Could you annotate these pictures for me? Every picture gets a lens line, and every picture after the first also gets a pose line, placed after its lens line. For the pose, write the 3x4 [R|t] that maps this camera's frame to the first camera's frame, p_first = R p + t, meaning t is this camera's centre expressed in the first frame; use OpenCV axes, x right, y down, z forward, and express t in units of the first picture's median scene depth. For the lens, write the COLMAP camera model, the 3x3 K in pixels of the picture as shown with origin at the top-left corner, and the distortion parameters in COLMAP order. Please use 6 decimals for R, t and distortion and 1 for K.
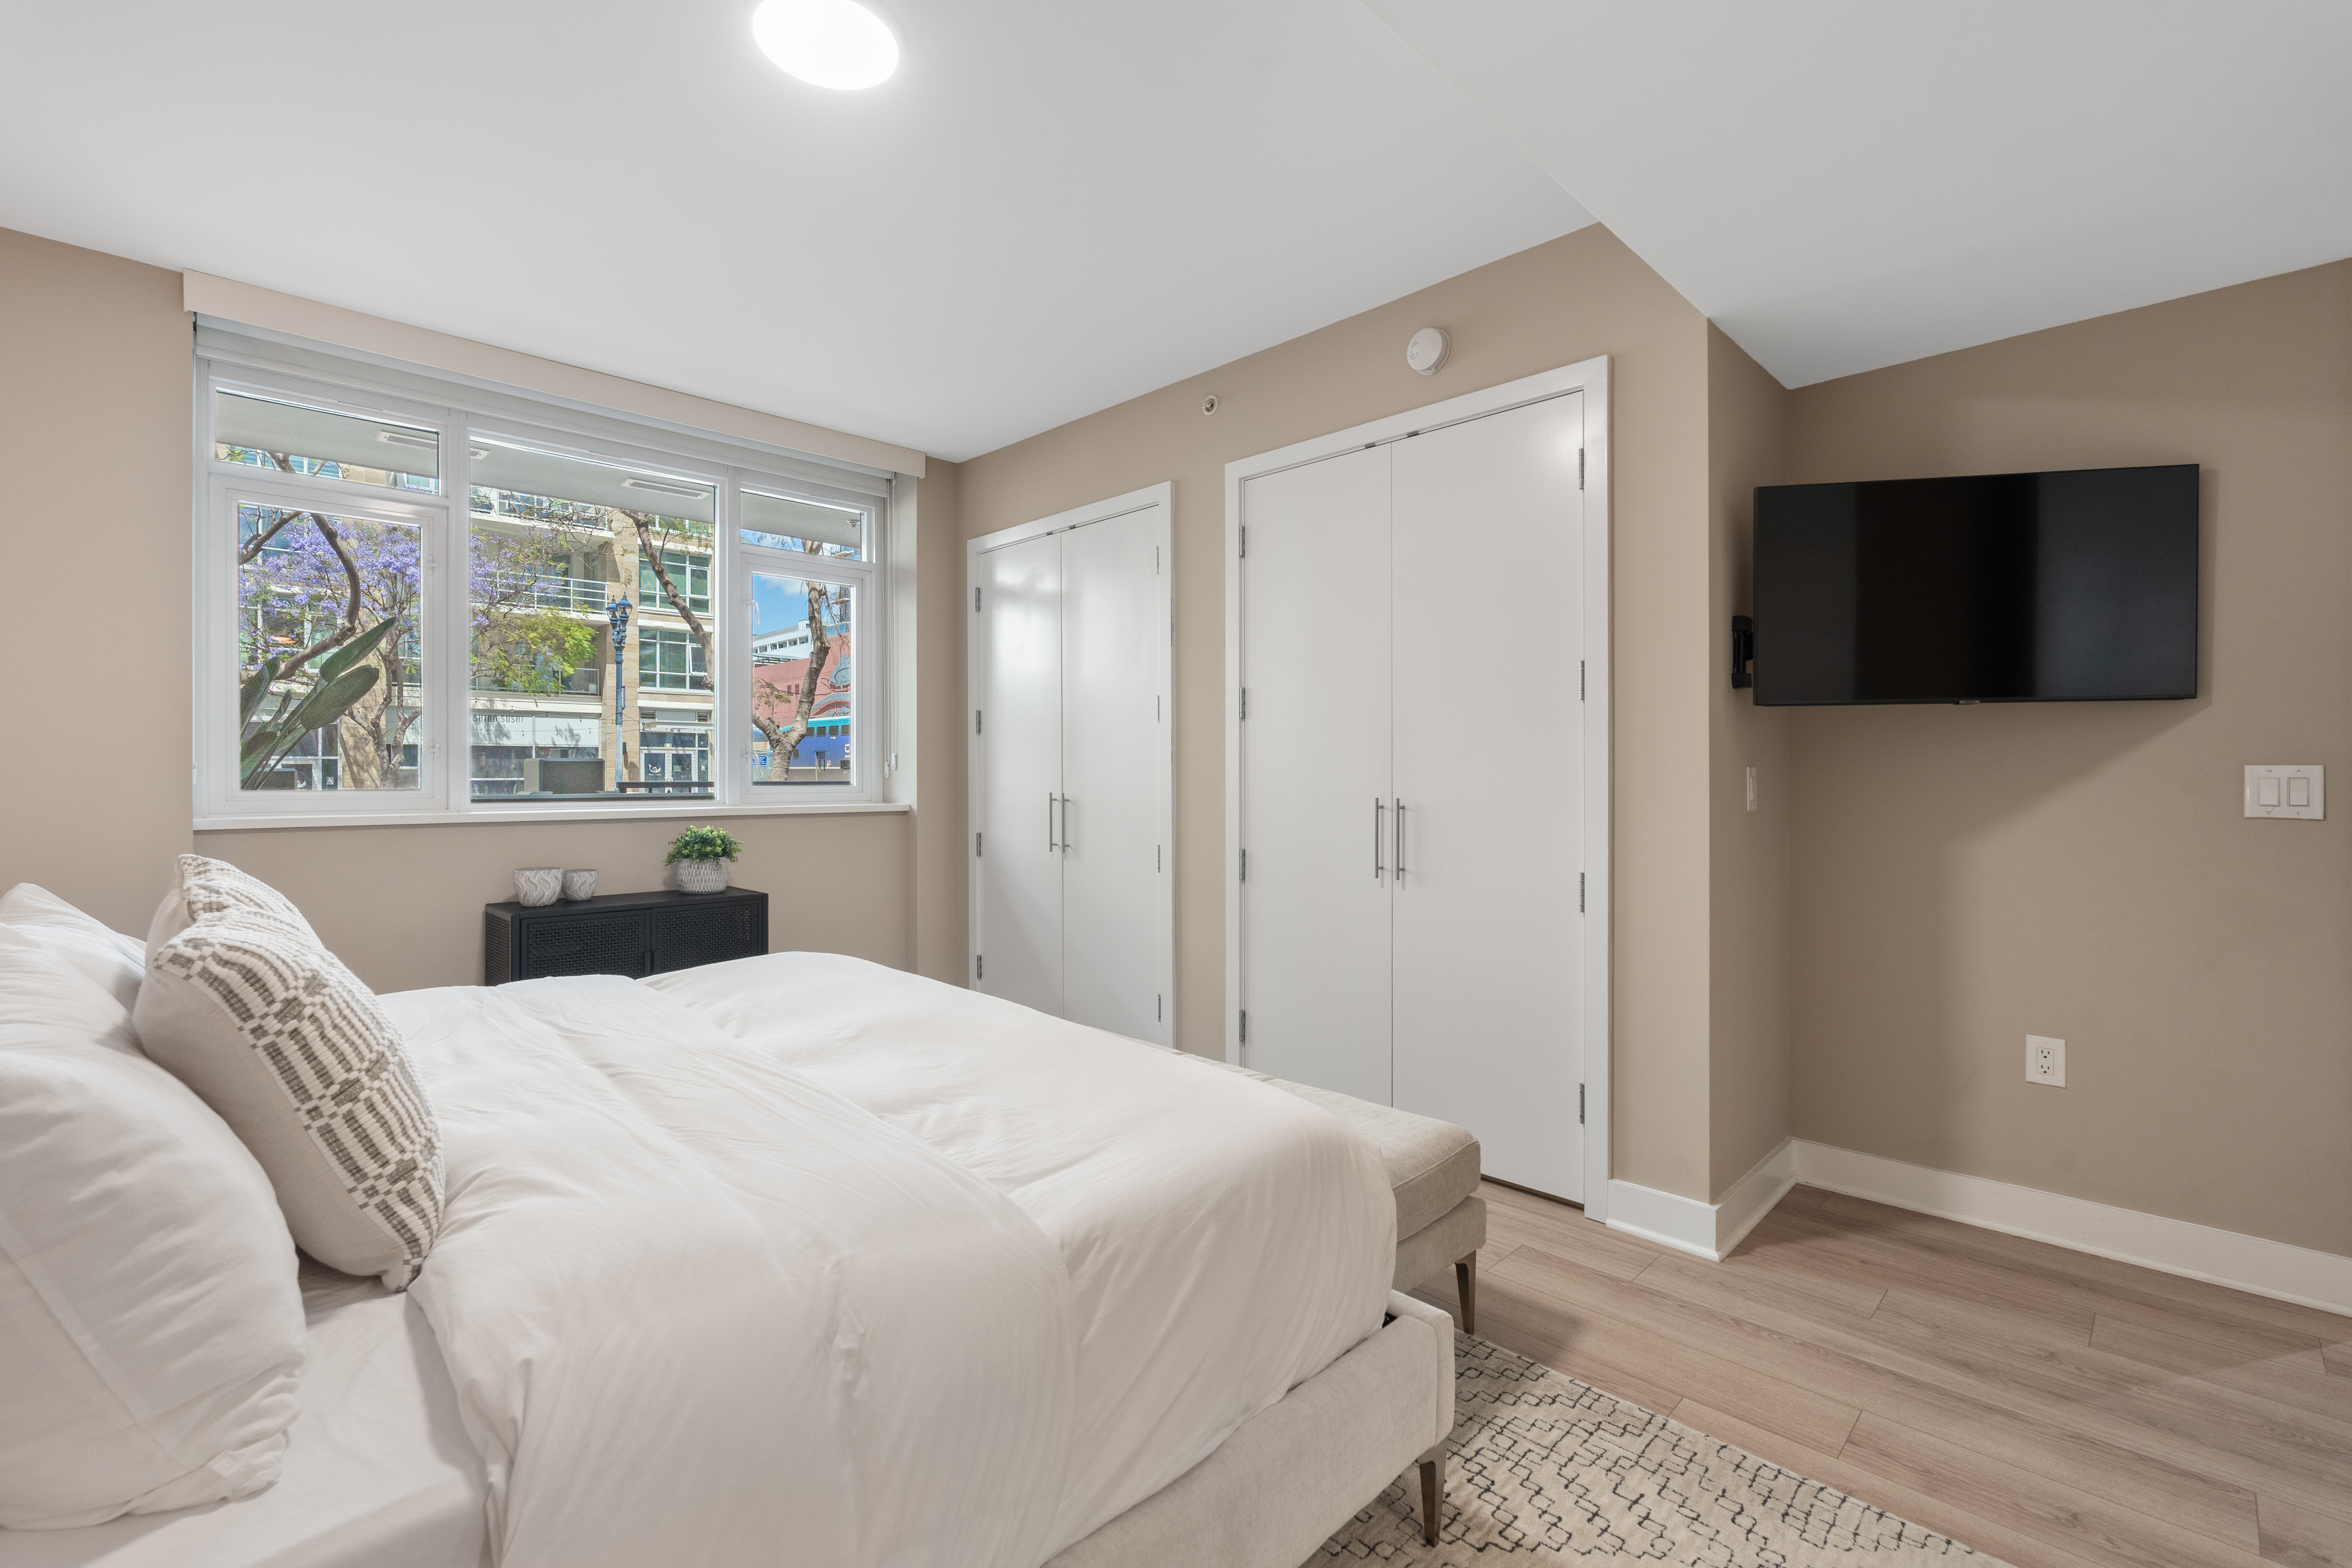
lens RADIAL K [[1028.6, 0, 1170.2], [0, 1028.6, 779.4], [0, 0, 1]] dist [-0.006780, 0.000812]
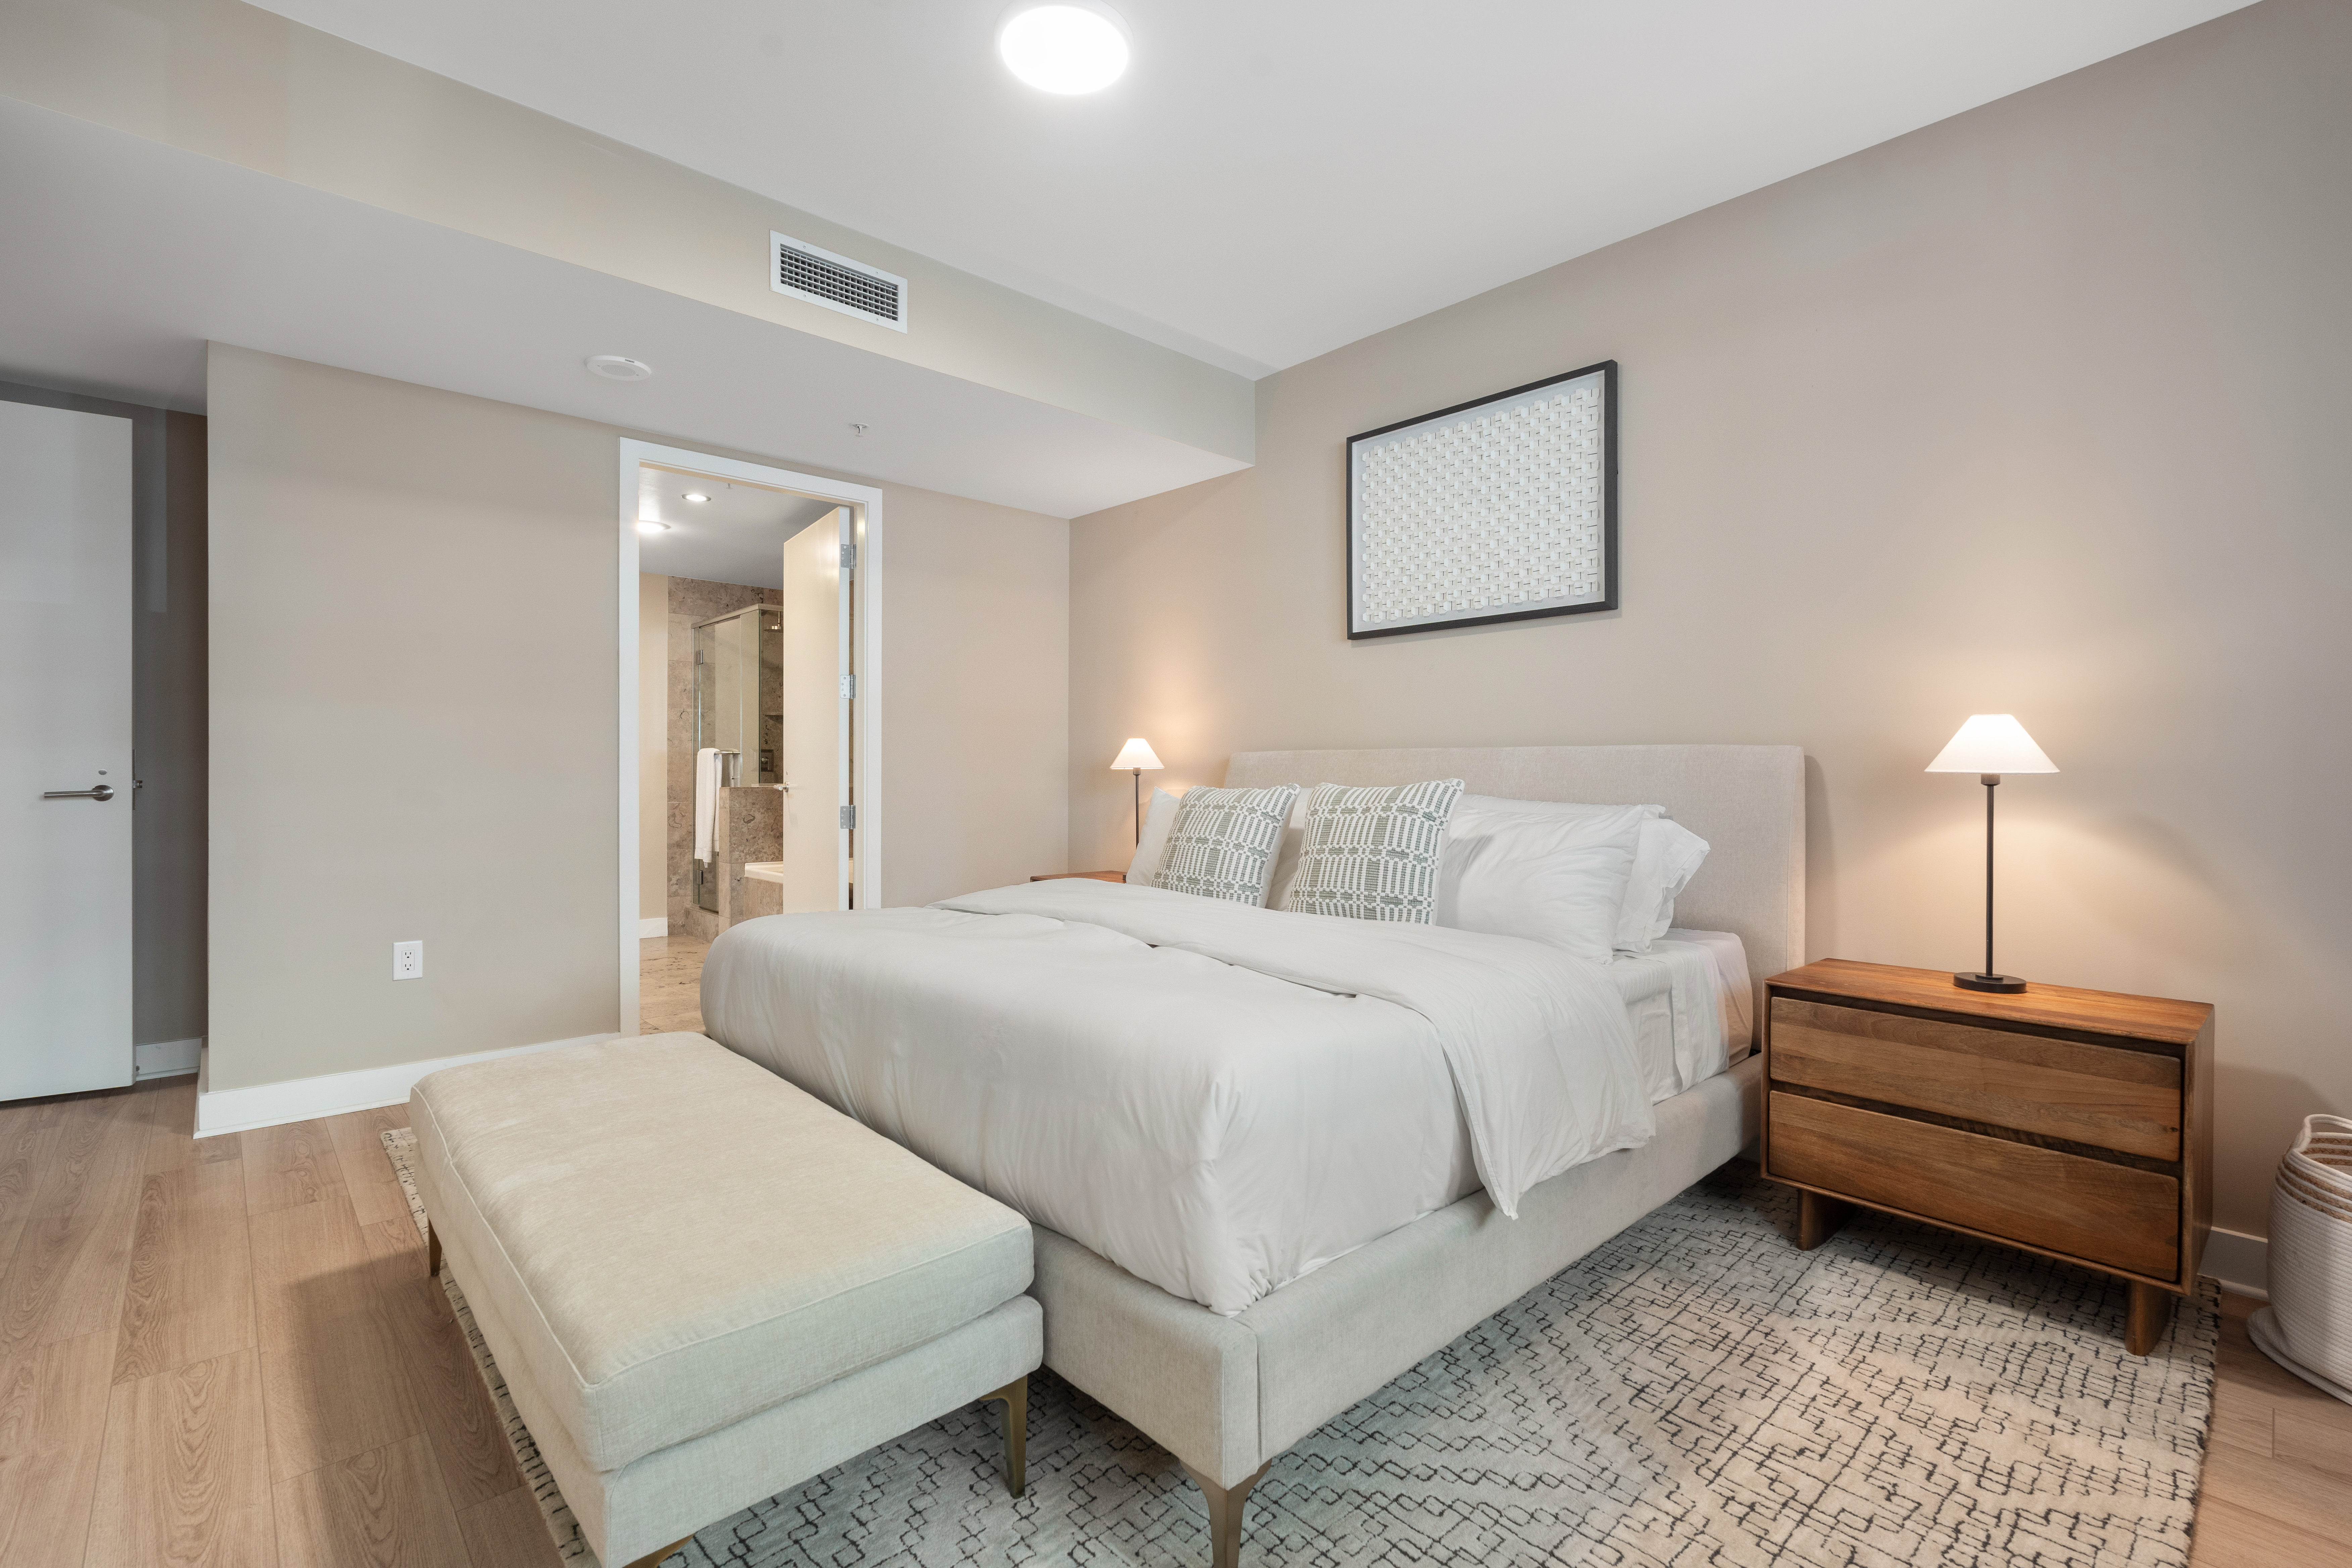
lens RADIAL K [[1055.5, 0, 1176.0], [0, 1055.5, 784.0], [0, 0, 1]] dist [-0.003278, -0.000624]
pose [[-0.999420, 0.000974, 0.034035, -0.281082], [0.001452, 0.999900, 0.014033, 0.031901], [-0.034018, 0.014074, -0.999322, 1.206759]]
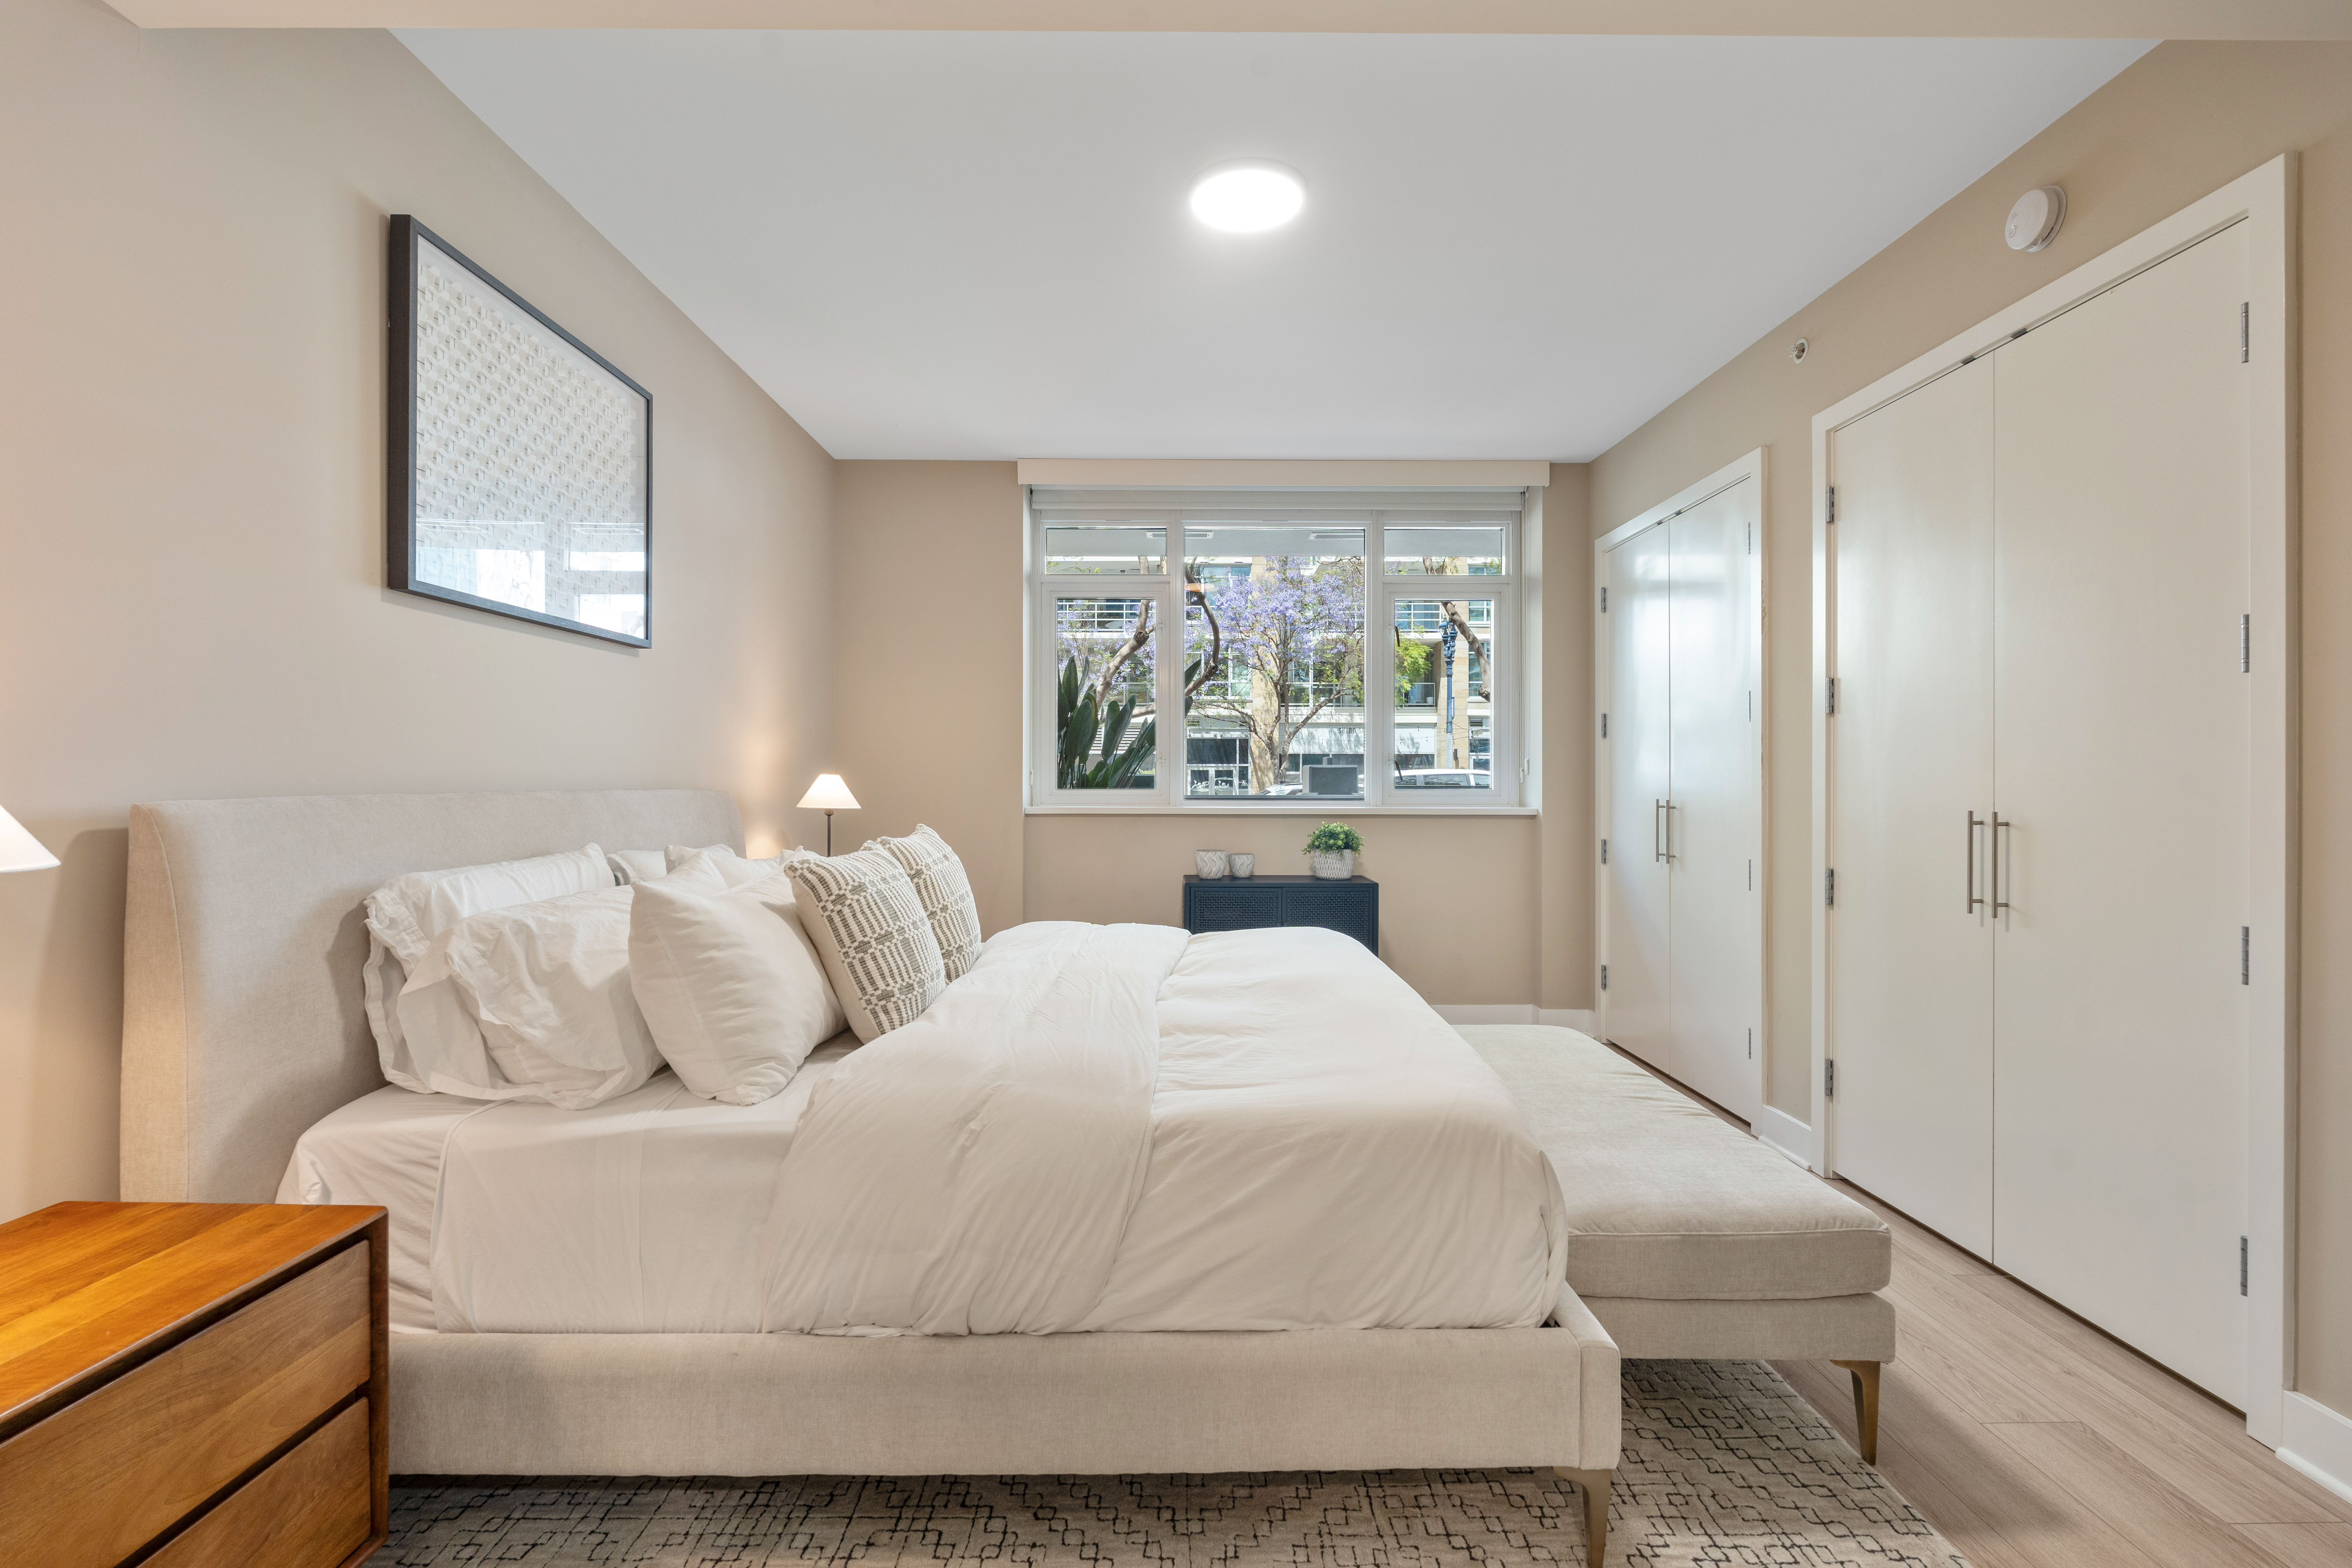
lens RADIAL K [[1055.5, 0, 1176.0], [0, 1055.5, 784.0], [0, 0, 1]] dist [-0.003278, -0.000624]
pose [[0.713261, 0.005244, -0.700879, 0.293300], [-0.005203, 0.999984, 0.002187, -0.000609], [0.700880, 0.002087, 0.713277, 0.006060]]
